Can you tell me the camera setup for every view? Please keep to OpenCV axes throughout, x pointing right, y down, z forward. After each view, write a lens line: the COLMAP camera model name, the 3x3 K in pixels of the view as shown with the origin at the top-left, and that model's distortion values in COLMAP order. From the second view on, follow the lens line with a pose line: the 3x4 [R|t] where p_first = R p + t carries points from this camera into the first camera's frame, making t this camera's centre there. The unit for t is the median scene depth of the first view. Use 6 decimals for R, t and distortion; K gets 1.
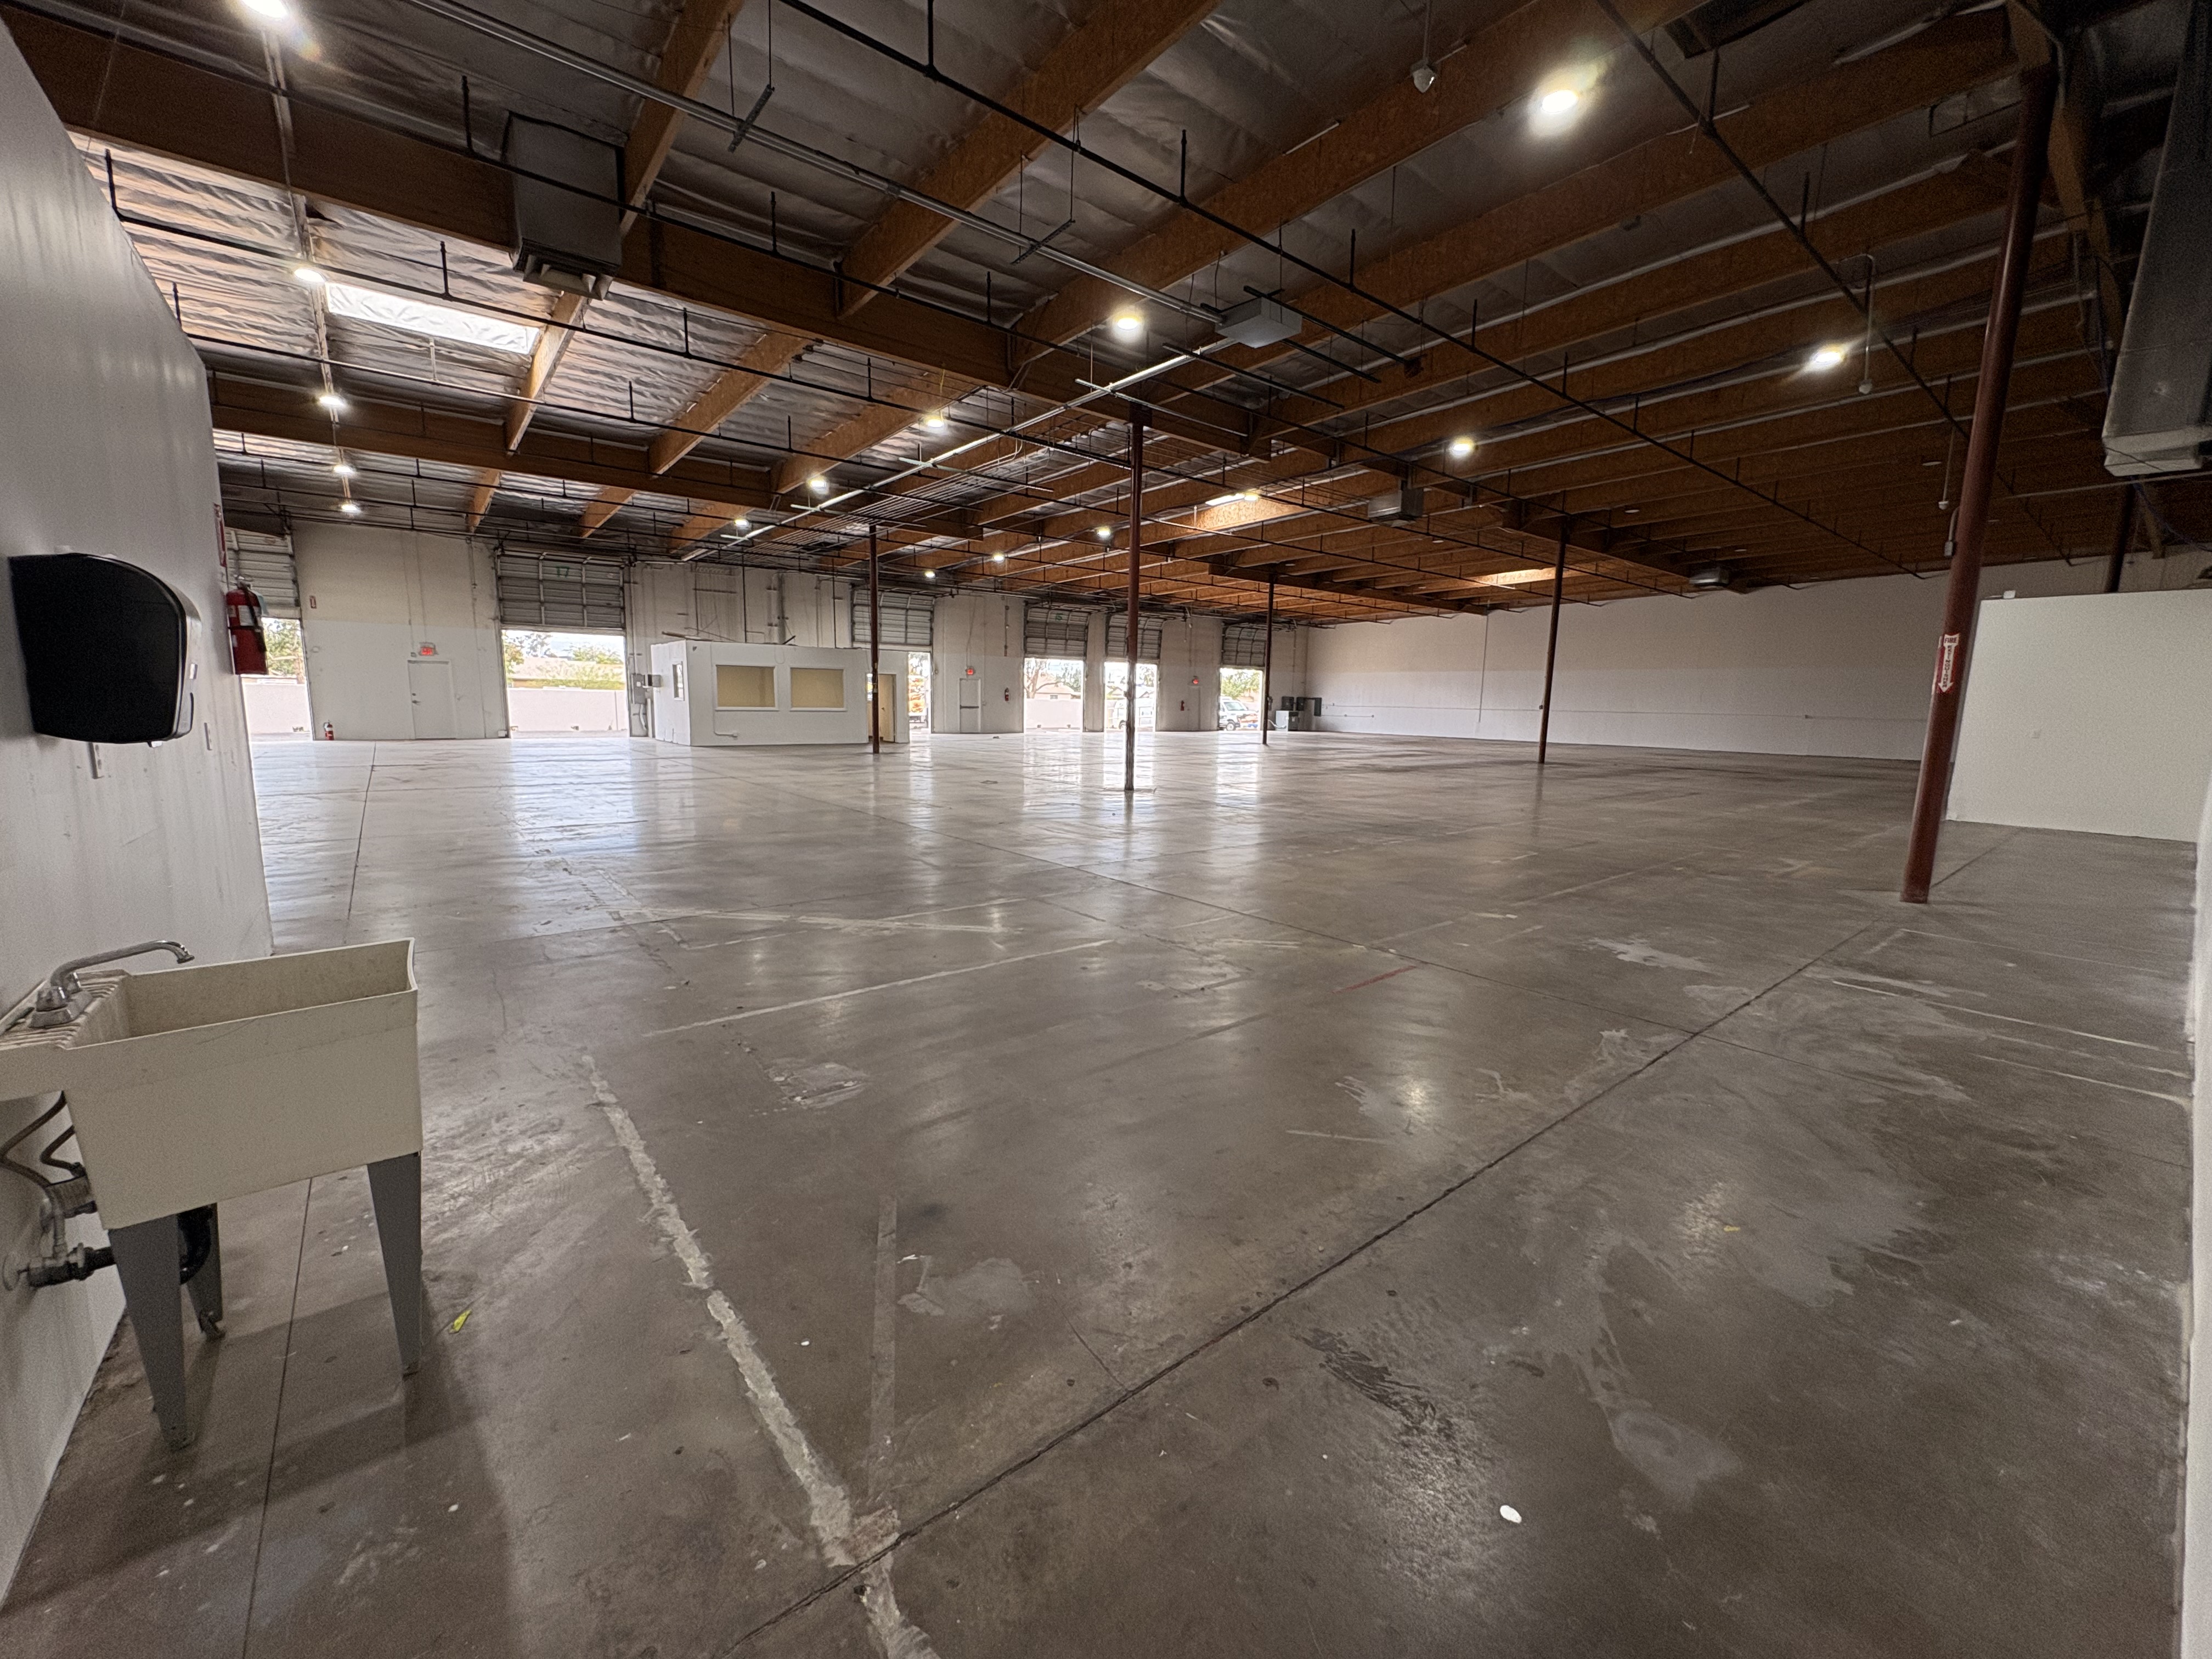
lens RADIAL K [[877.5, 0, 1106.0], [0, 877.5, 829.5], [0, 0, 1]] dist [-0.001446, -0.000007]
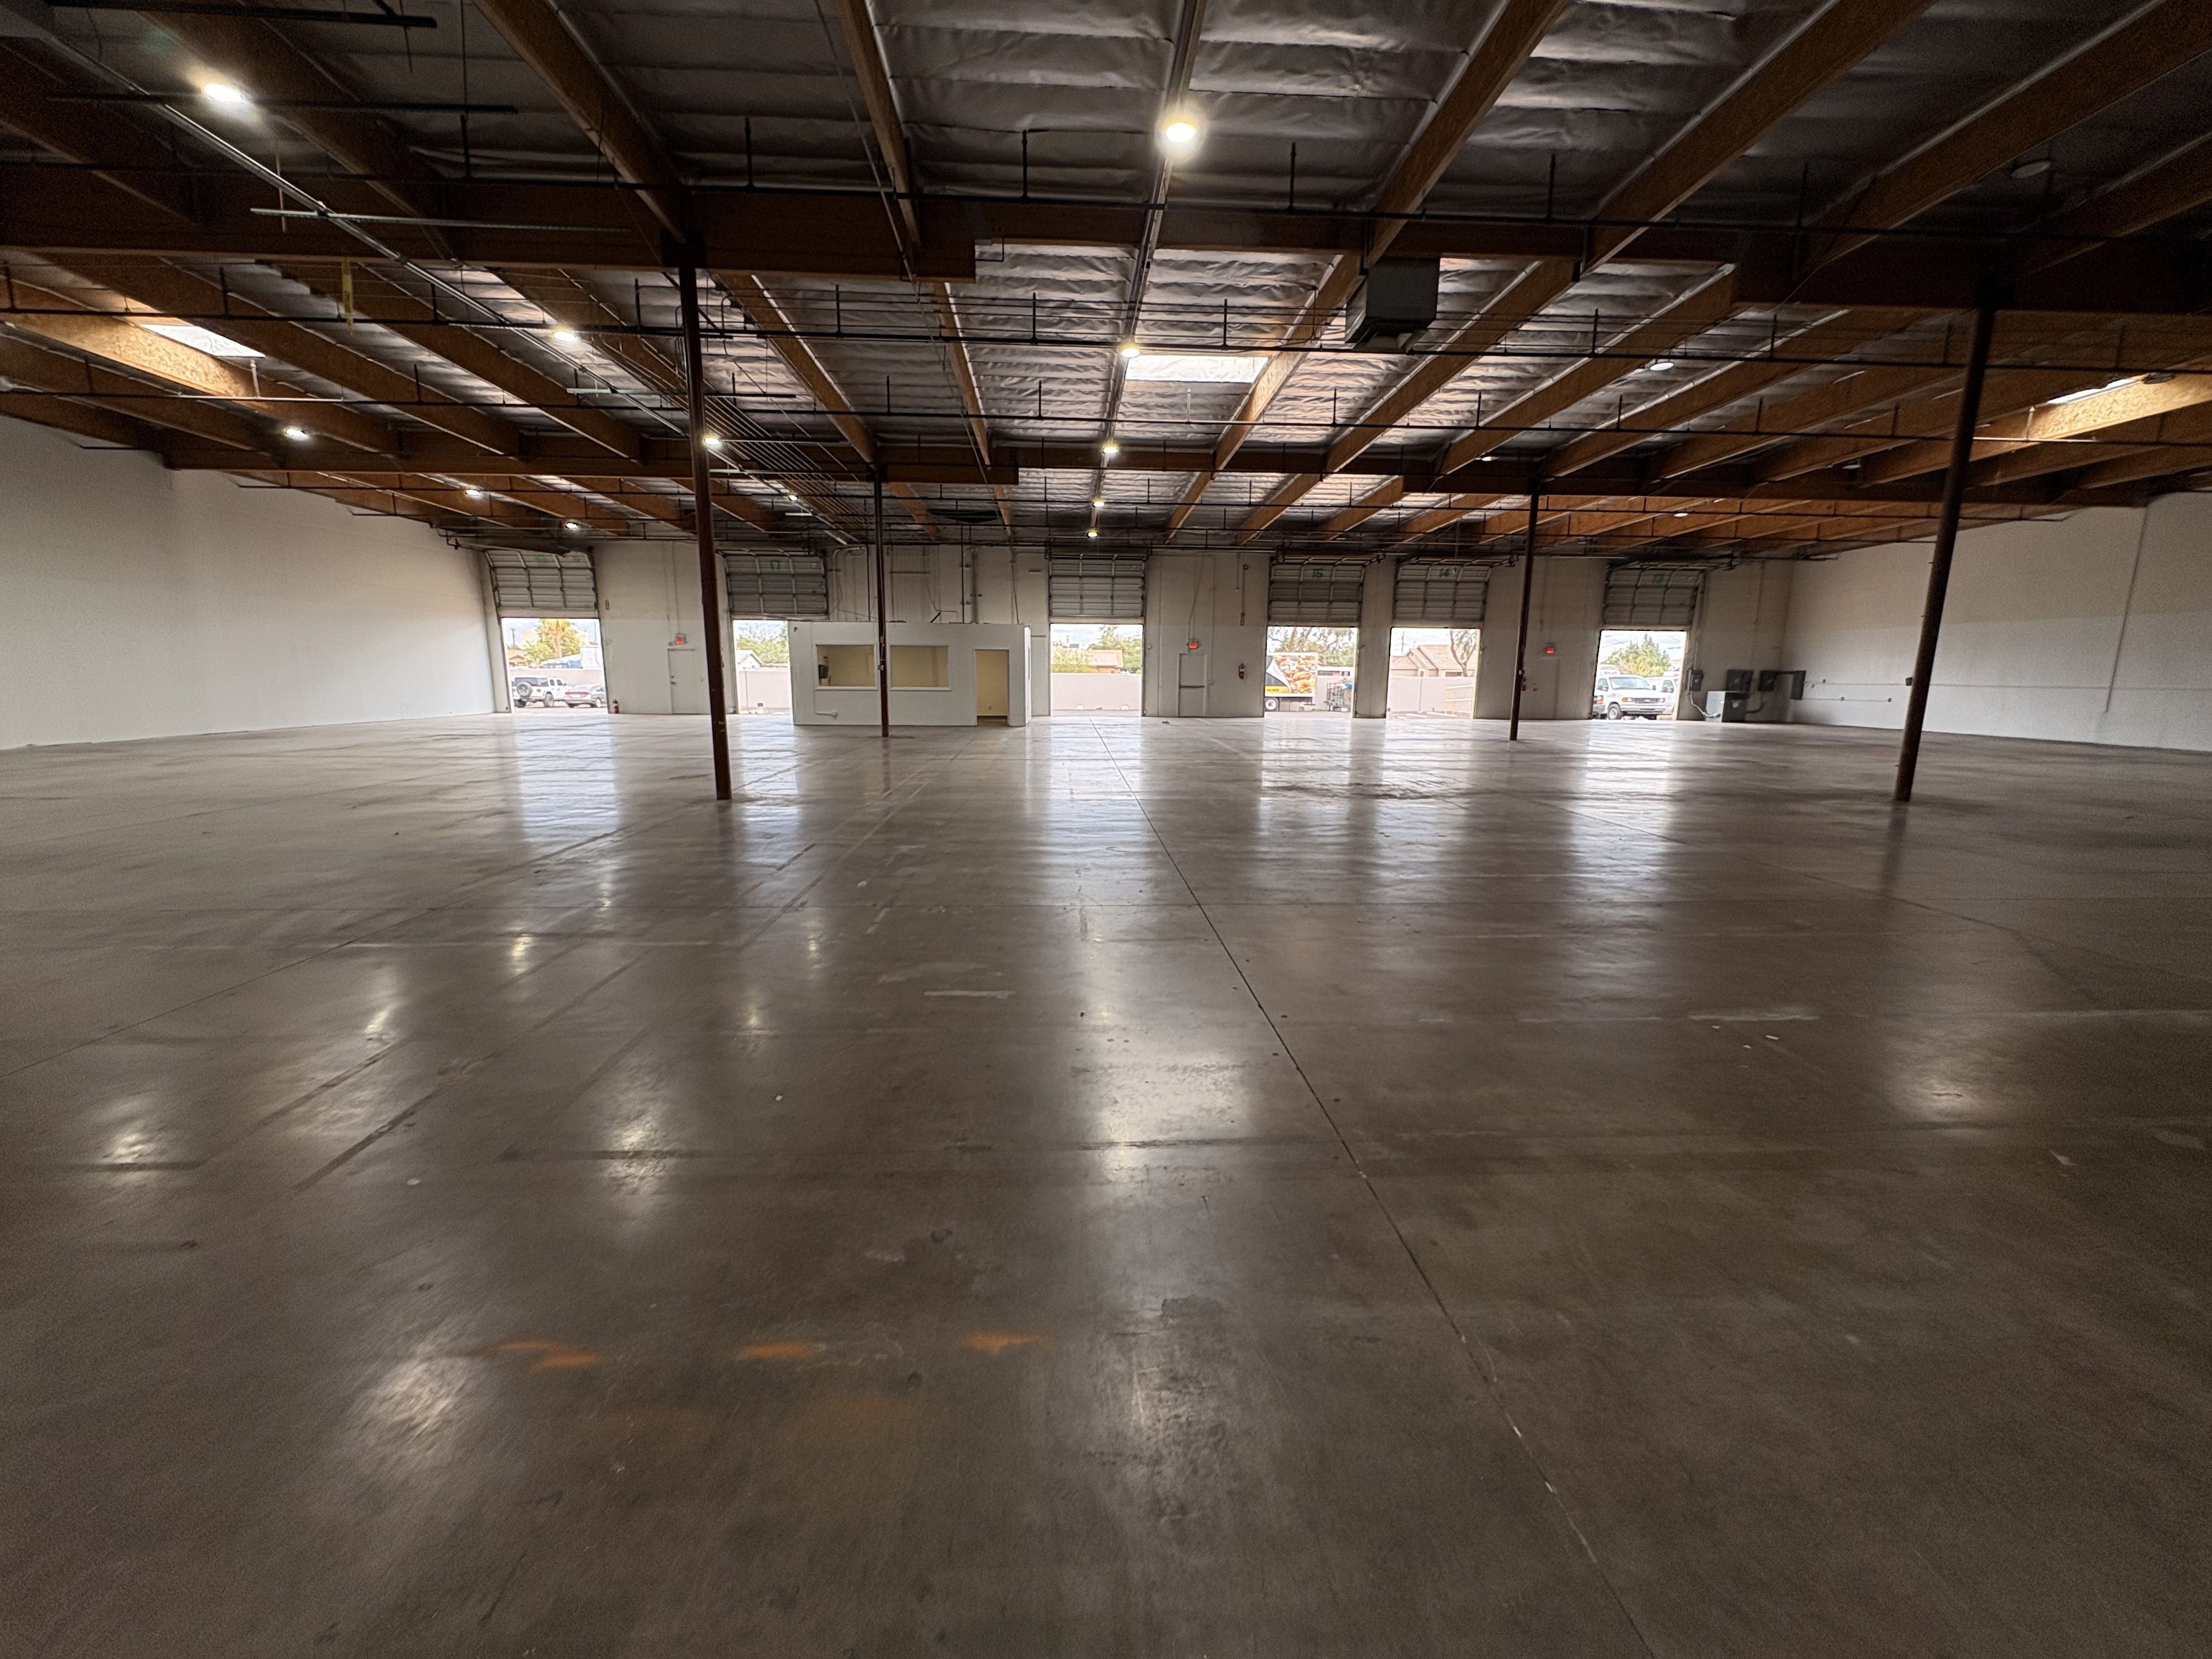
lens RADIAL K [[901.4, 0, 1117.2], [0, 901.4, 852.2], [0, 0, 1]] dist [-0.000966, 0.000063]
pose [[0.810464, 0.100714, -0.577066, 0.294882], [-0.079417, 0.994905, 0.062101, -0.024027], [0.580380, -0.004502, 0.814333, 0.214281]]
